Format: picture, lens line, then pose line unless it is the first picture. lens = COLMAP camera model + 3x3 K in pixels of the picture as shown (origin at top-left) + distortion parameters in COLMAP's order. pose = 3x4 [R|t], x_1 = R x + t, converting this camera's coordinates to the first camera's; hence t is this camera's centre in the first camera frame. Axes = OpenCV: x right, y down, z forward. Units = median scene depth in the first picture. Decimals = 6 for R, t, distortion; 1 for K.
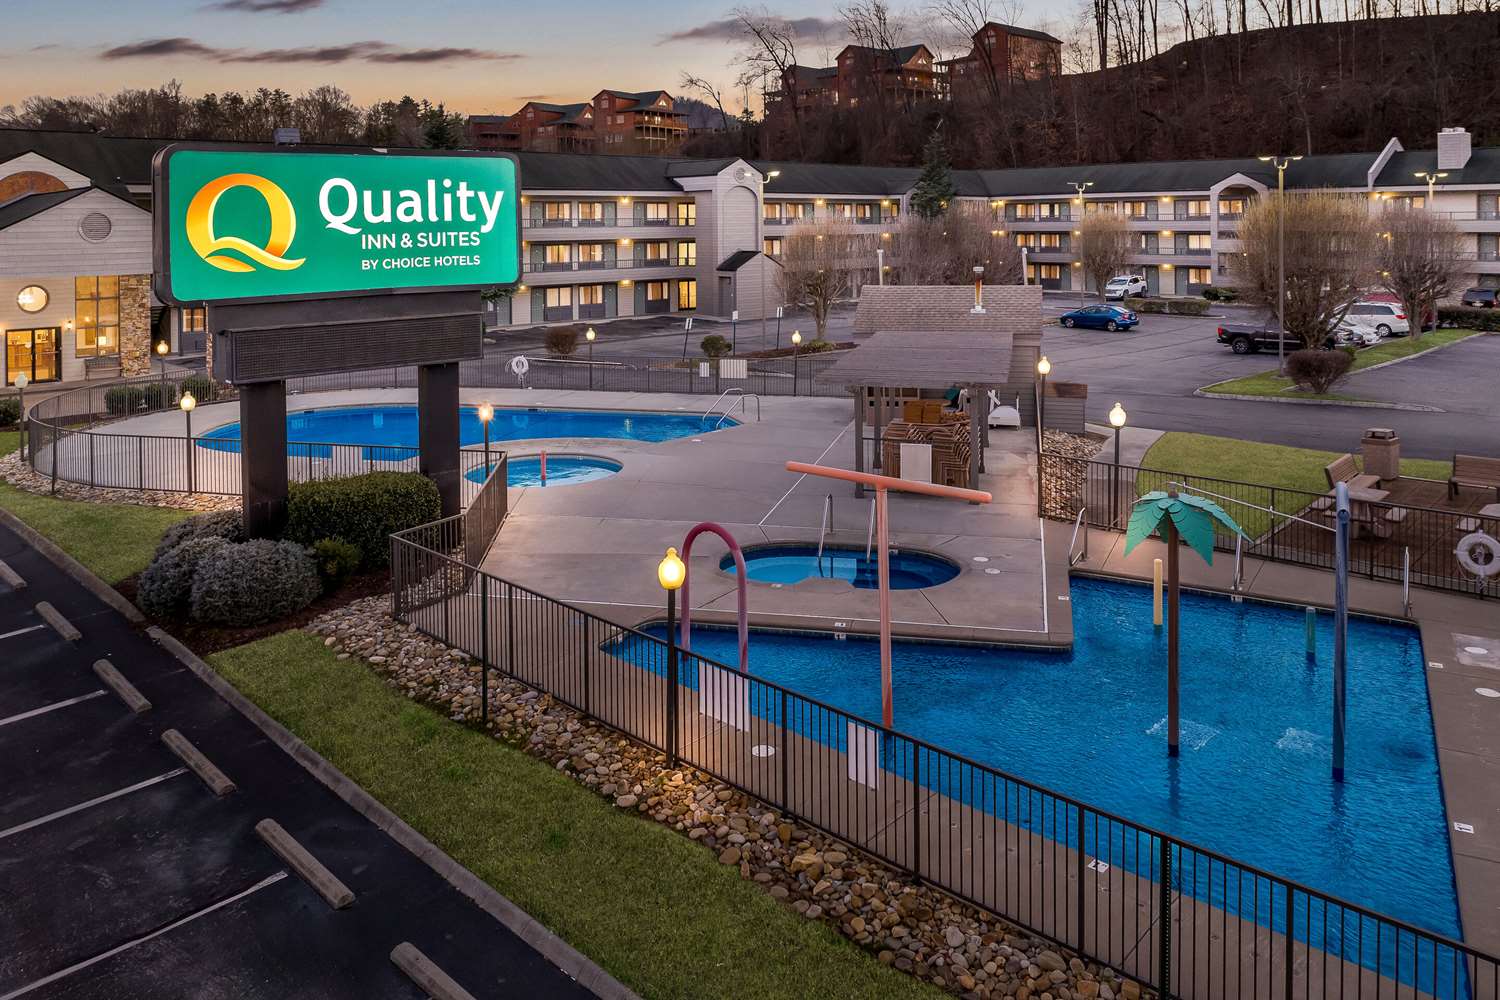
lens RADIAL K [[1112.9, 0, 808.1], [0, 1112.9, 267.4], [0, 0, 1]] dist [-0.054500, 0.003631]
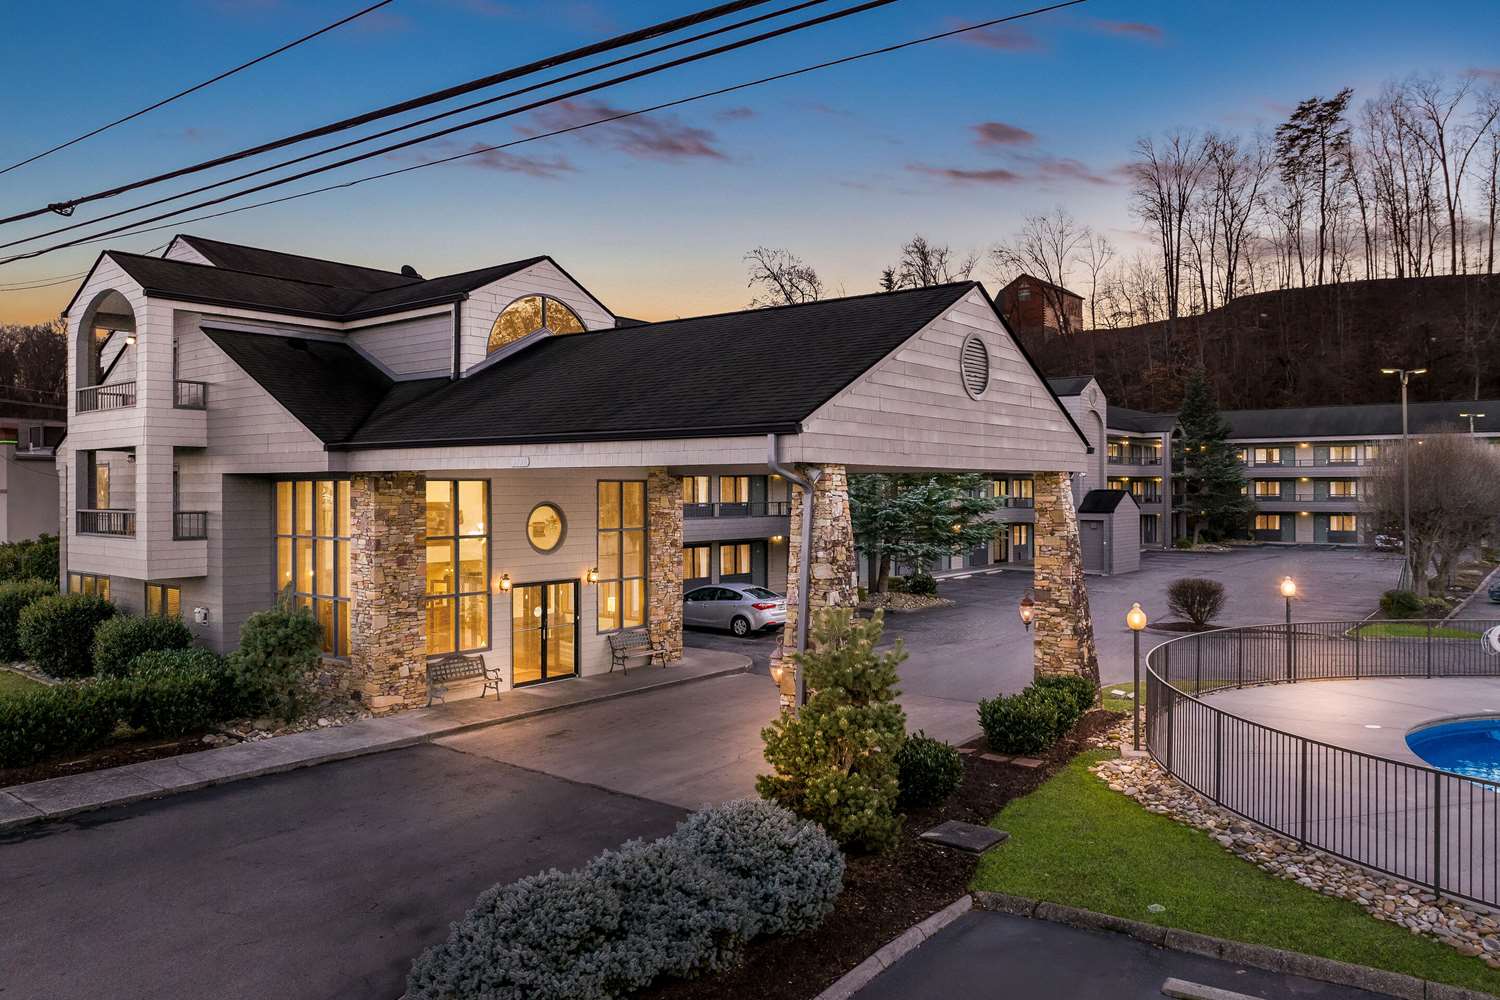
lens RADIAL K [[1053.5, 0, 756.7], [0, 1053.5, 500.8], [0, 0, 1]] dist [-0.044910, 0.009020]
pose [[0.993446, 0.008071, 0.114016, -0.401488], [-0.004645, 0.999531, -0.030277, 0.018522], [-0.114207, 0.029549, 0.993017, 0.272440]]
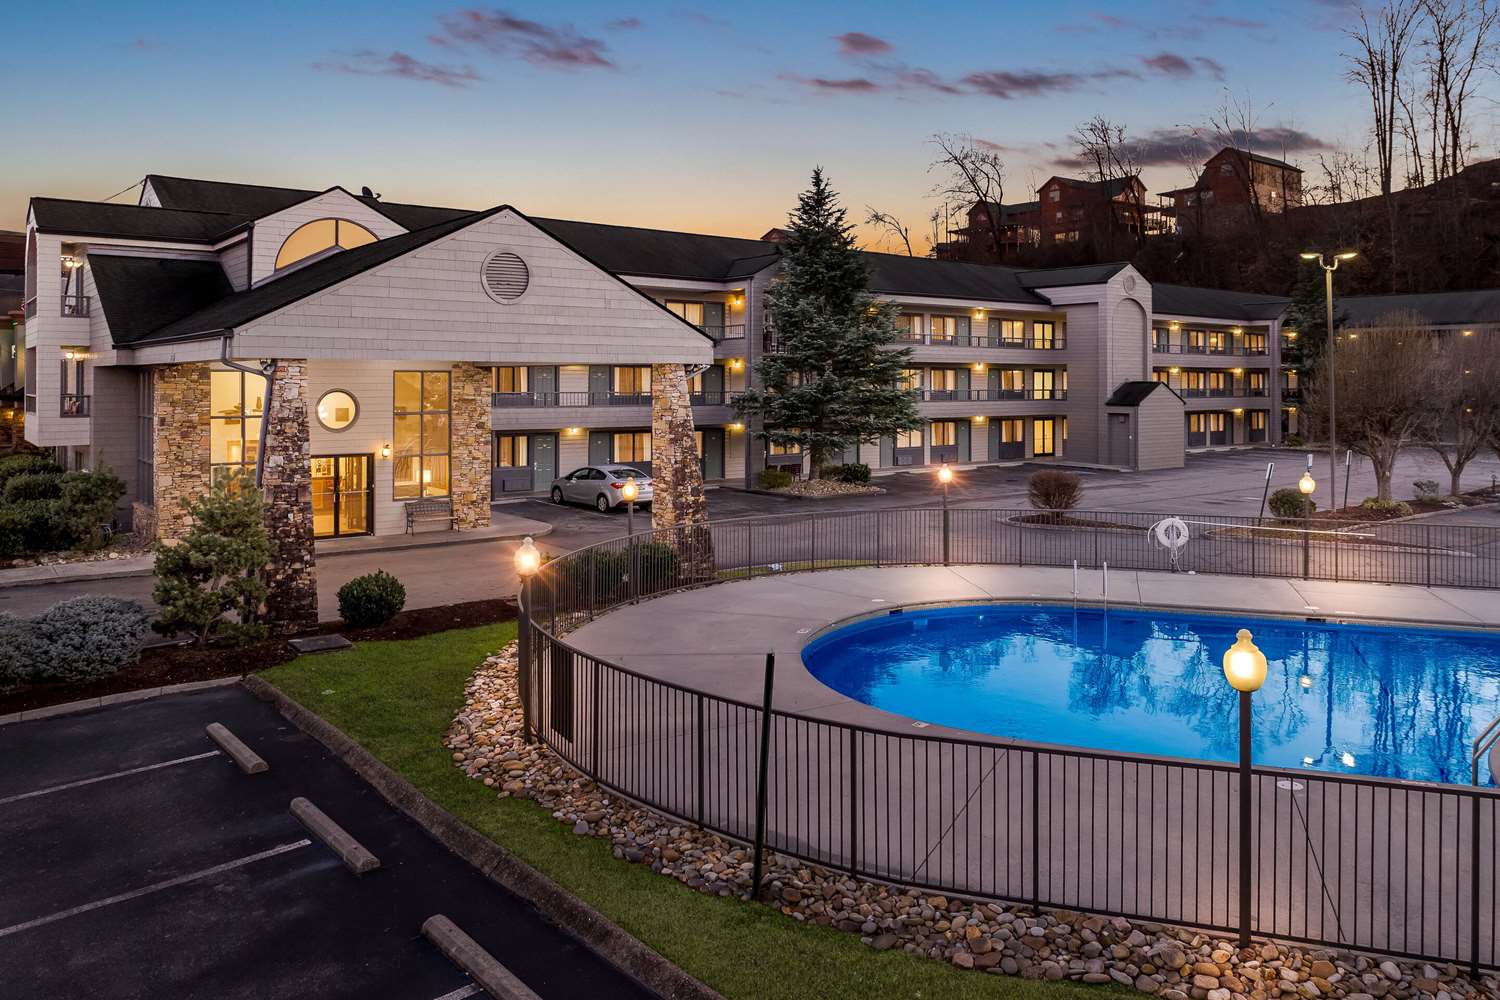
lens RADIAL K [[1087.4, 0, 765.7], [0, 1087.4, 396.5], [0, 0, 1]] dist [0.001696, -0.094444]
pose [[0.992089, 0.014092, -0.124745, -0.221947], [-0.017243, 0.999558, -0.024222, 0.019205], [0.124349, 0.026182, 0.991893, 0.220645]]
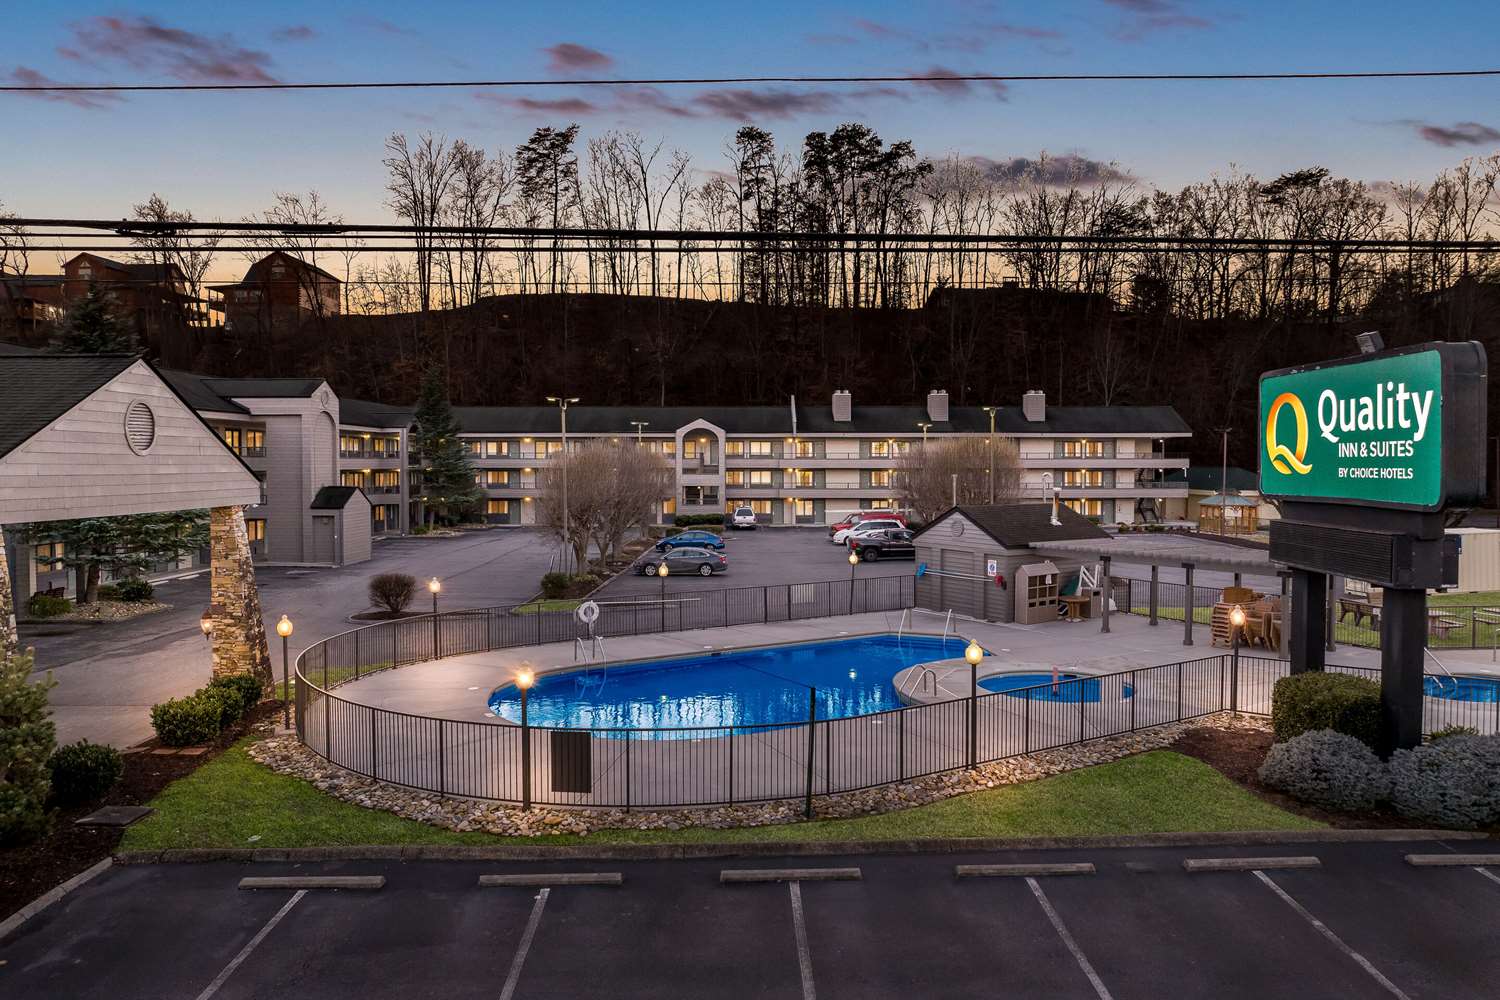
lens RADIAL K [[1053.5, 0, 756.7], [0, 1053.5, 500.8], [0, 0, 1]] dist [-0.044910, 0.009020]
pose [[0.711173, -0.013152, 0.702894, -0.403866], [0.019238, 0.999815, -0.000757, 0.004041], [-0.702753, 0.014060, 0.711294, 0.188120]]
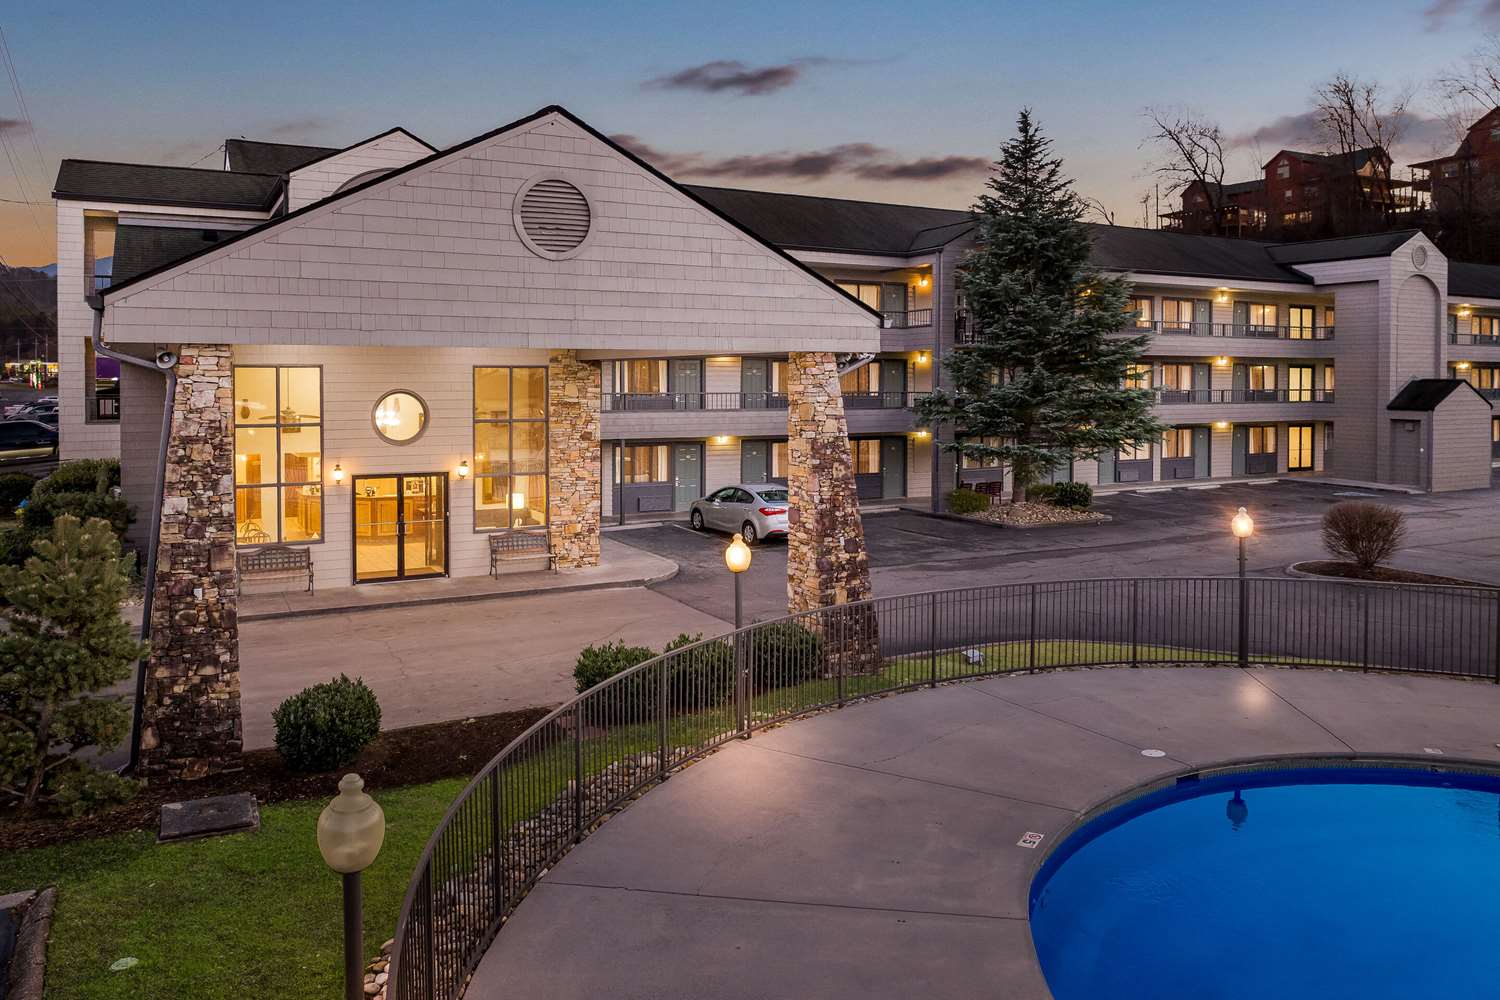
lens RADIAL K [[1091.5, 0, 774.6], [0, 1091.5, 423.7], [0, 0, 1]] dist [-0.032334, -0.000680]
pose [[0.958162, 0.022367, -0.285352, -0.236413], [-0.021829, 0.999749, 0.005064, 0.015290], [0.285393, 0.001376, 0.958409, 0.329537]]
